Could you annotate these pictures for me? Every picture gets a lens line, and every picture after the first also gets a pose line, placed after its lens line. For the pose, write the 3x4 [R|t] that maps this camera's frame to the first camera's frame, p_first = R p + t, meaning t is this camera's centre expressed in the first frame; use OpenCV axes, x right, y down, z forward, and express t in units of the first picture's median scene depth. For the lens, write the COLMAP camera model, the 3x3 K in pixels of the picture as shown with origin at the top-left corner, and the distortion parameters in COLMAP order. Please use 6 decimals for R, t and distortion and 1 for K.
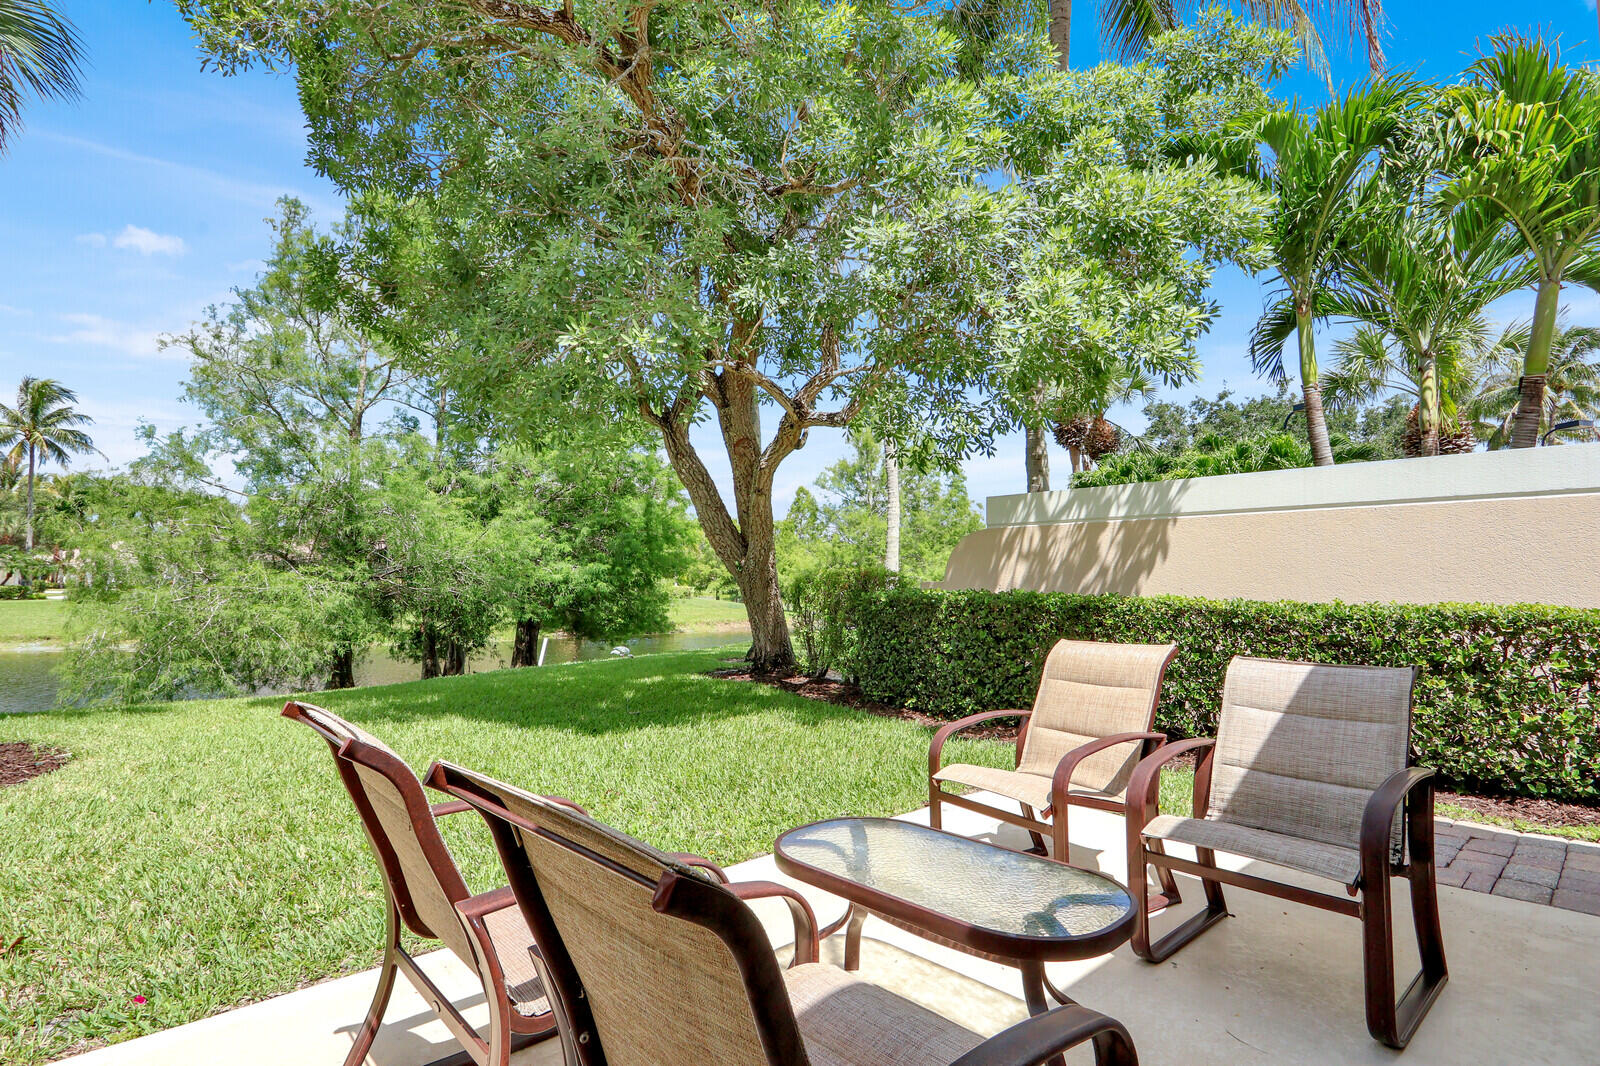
lens RADIAL K [[783.7, 0, 797.2], [0, 783.7, 529.9], [0, 0, 1]] dist [0.001094, -0.000498]
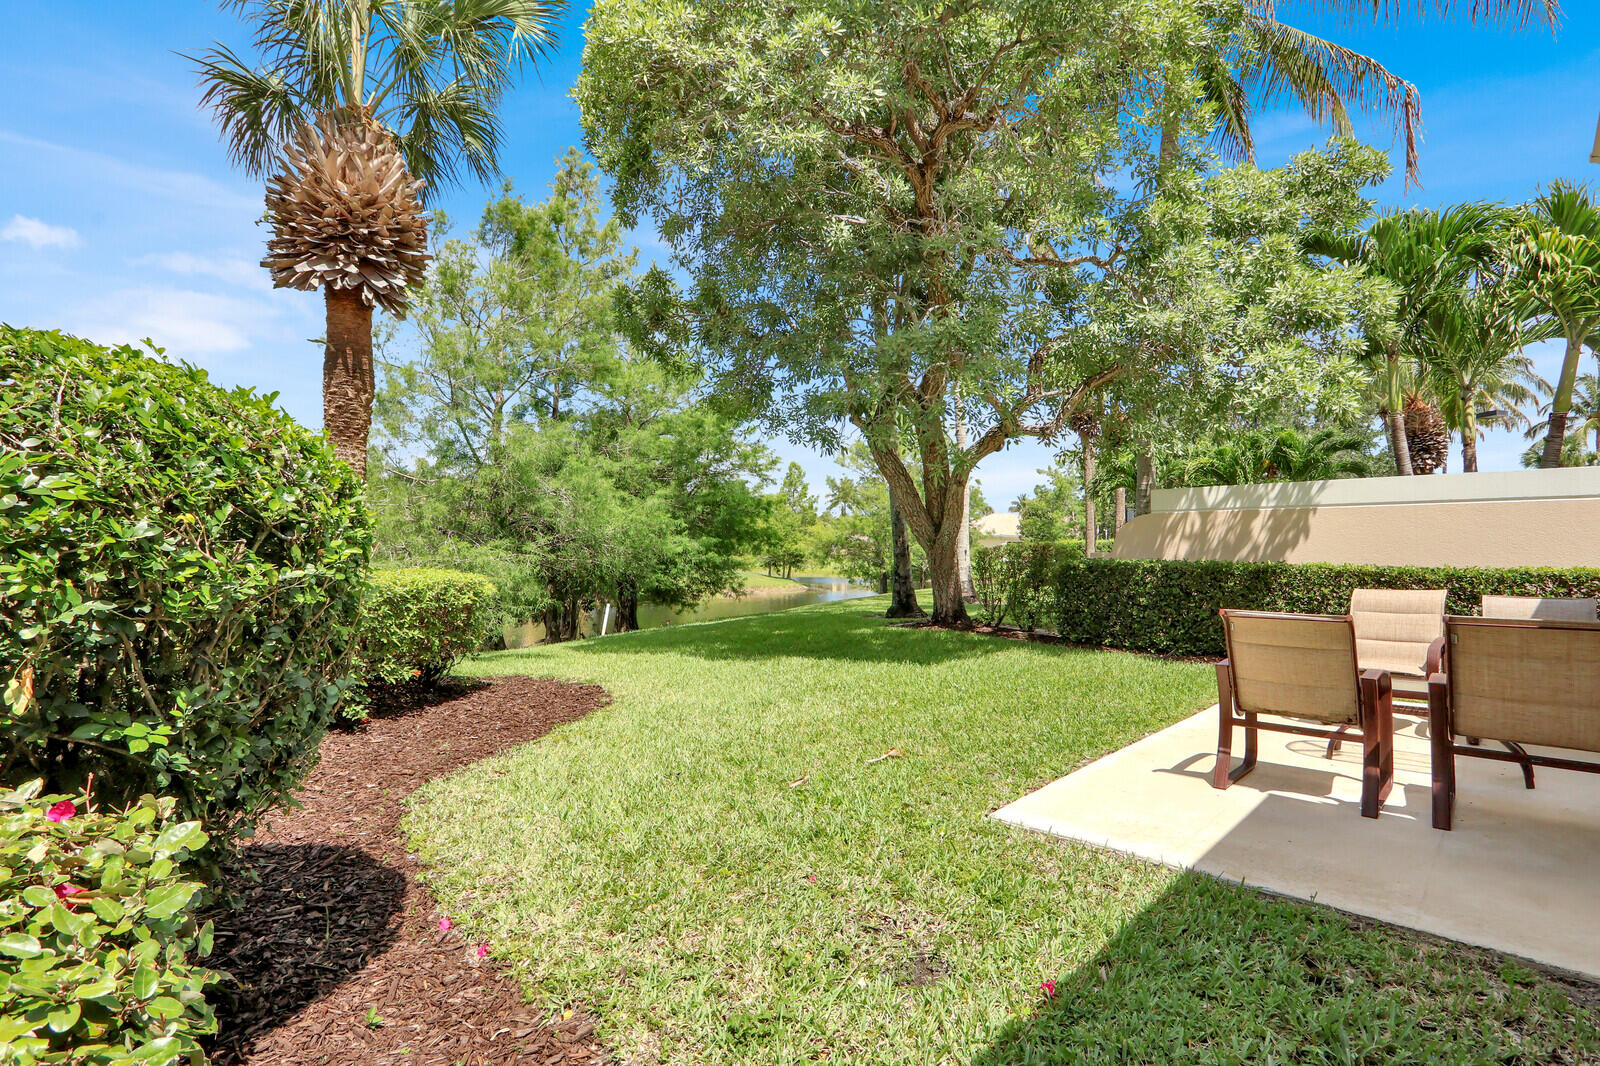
lens RADIAL K [[765.9, 0, 805.8], [0, 765.9, 551.3], [0, 0, 1]] dist [-0.002813, -0.000094]
pose [[0.998081, 0.000454, 0.061923, -0.353895], [-0.004471, 0.997892, 0.064744, -0.017541], [-0.061763, -0.064897, 0.995979, -0.228091]]
